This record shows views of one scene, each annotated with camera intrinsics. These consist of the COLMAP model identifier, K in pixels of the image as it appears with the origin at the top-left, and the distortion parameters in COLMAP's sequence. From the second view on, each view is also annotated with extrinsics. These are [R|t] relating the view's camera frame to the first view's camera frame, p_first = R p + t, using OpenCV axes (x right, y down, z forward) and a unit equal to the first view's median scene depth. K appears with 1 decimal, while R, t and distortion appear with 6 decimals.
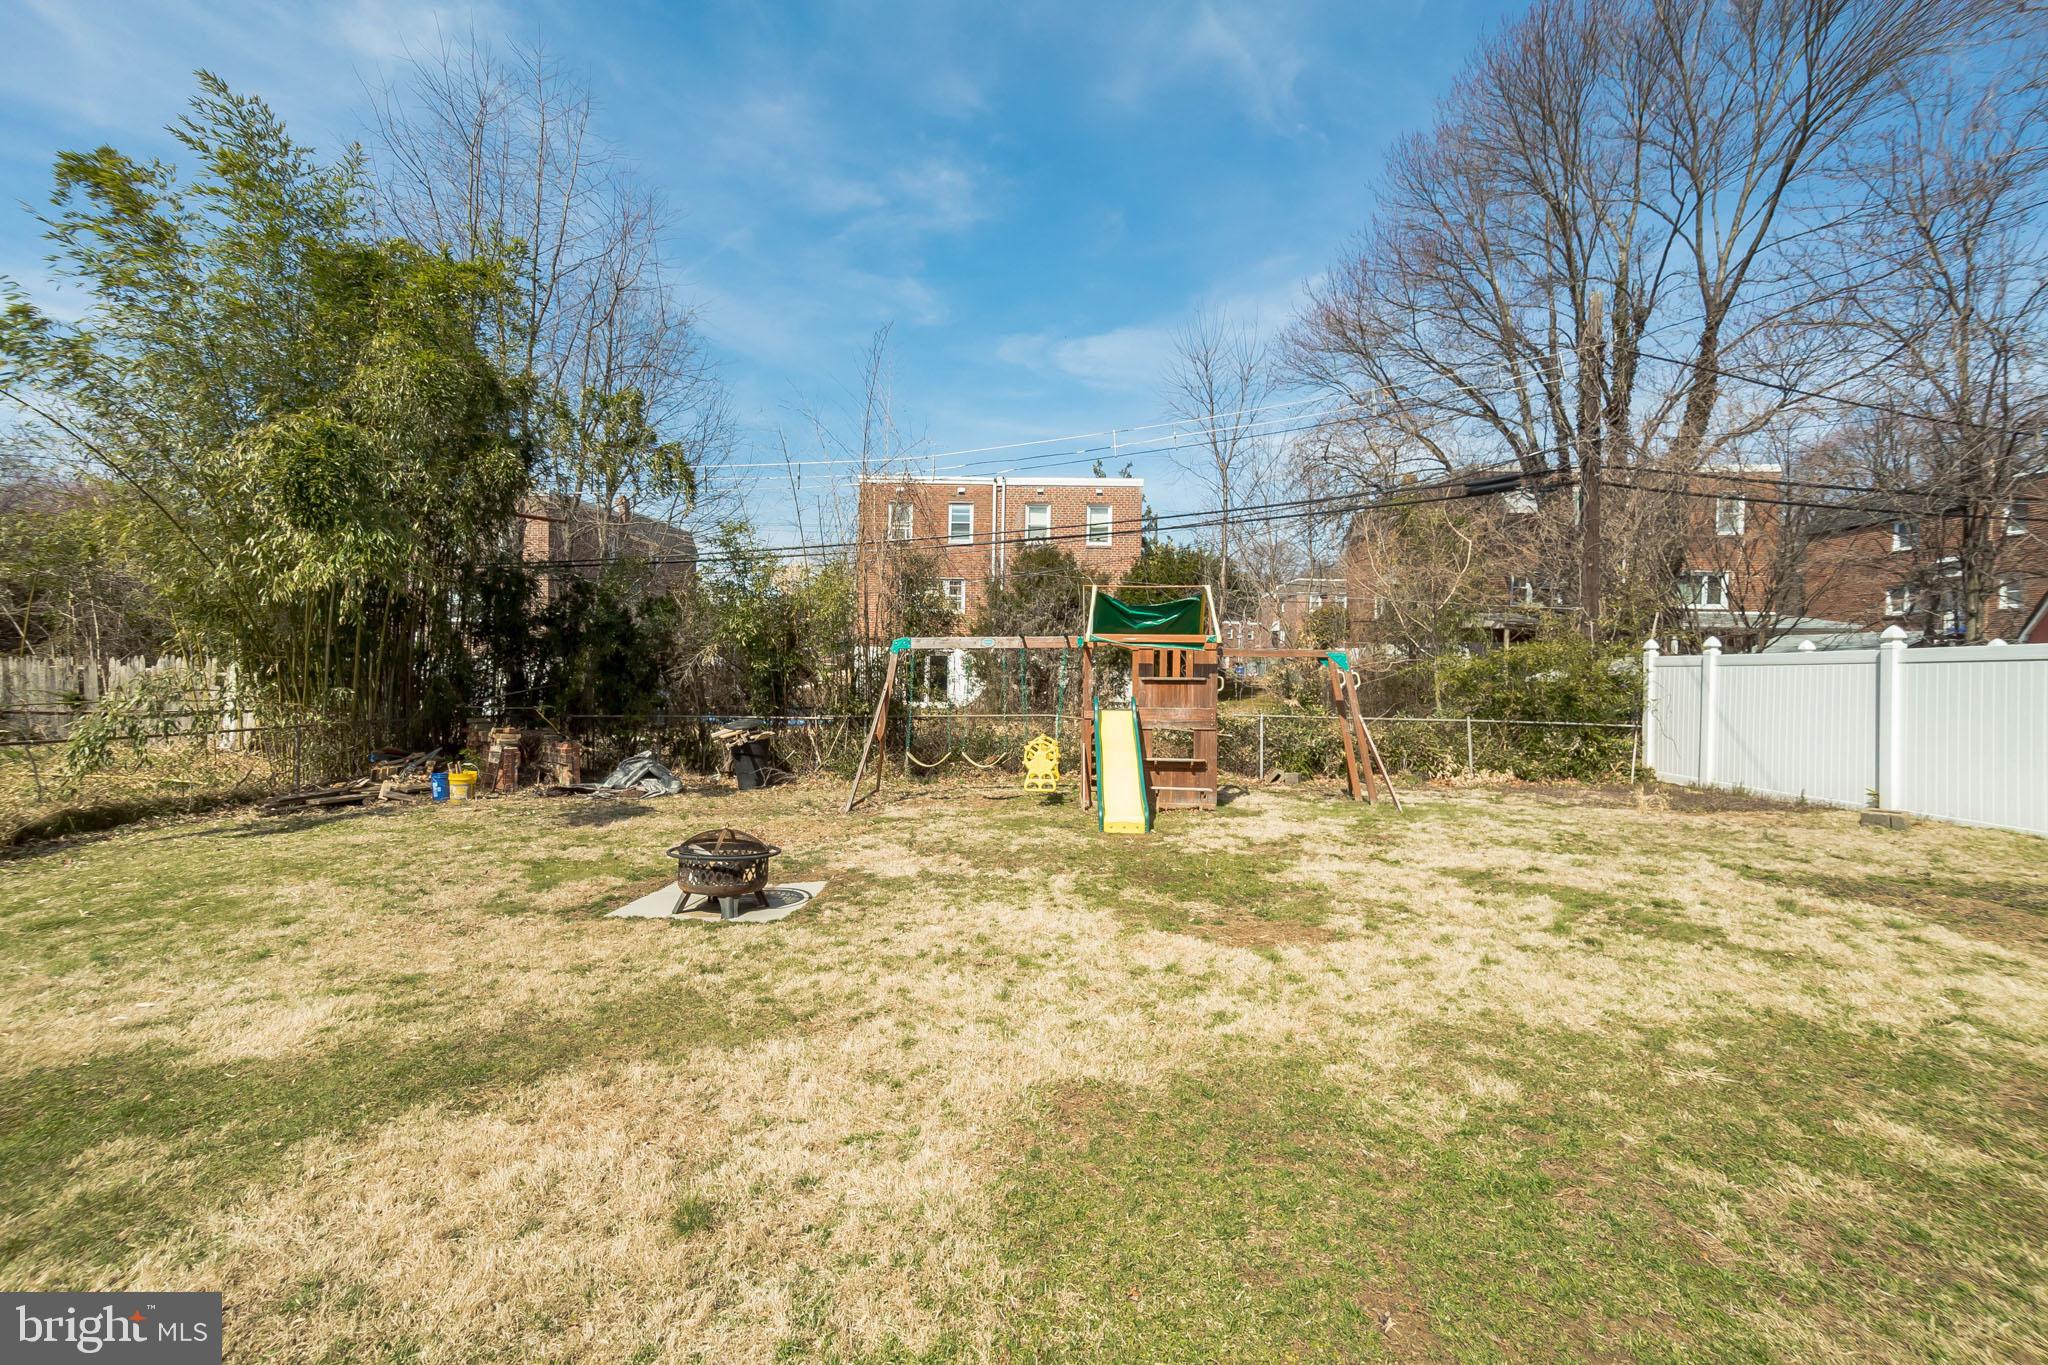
lens RADIAL K [[870.1, 0, 1012.0], [0, 870.1, 677.2], [0, 0, 1]] dist [-0.001921, 0.021599]
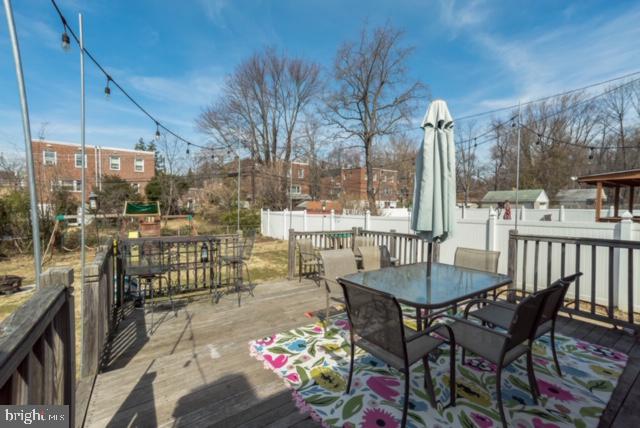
lens RADIAL K [[271.9, 0, 316.3], [0, 271.9, 212.3], [0, 0, 1]] dist [-0.001921, 0.021599]
pose [[0.805242, -0.024277, 0.592450, 0.033353], [-0.004232, 0.998901, 0.046683, -0.070701], [-0.592932, -0.040098, 0.804254, -0.341245]]
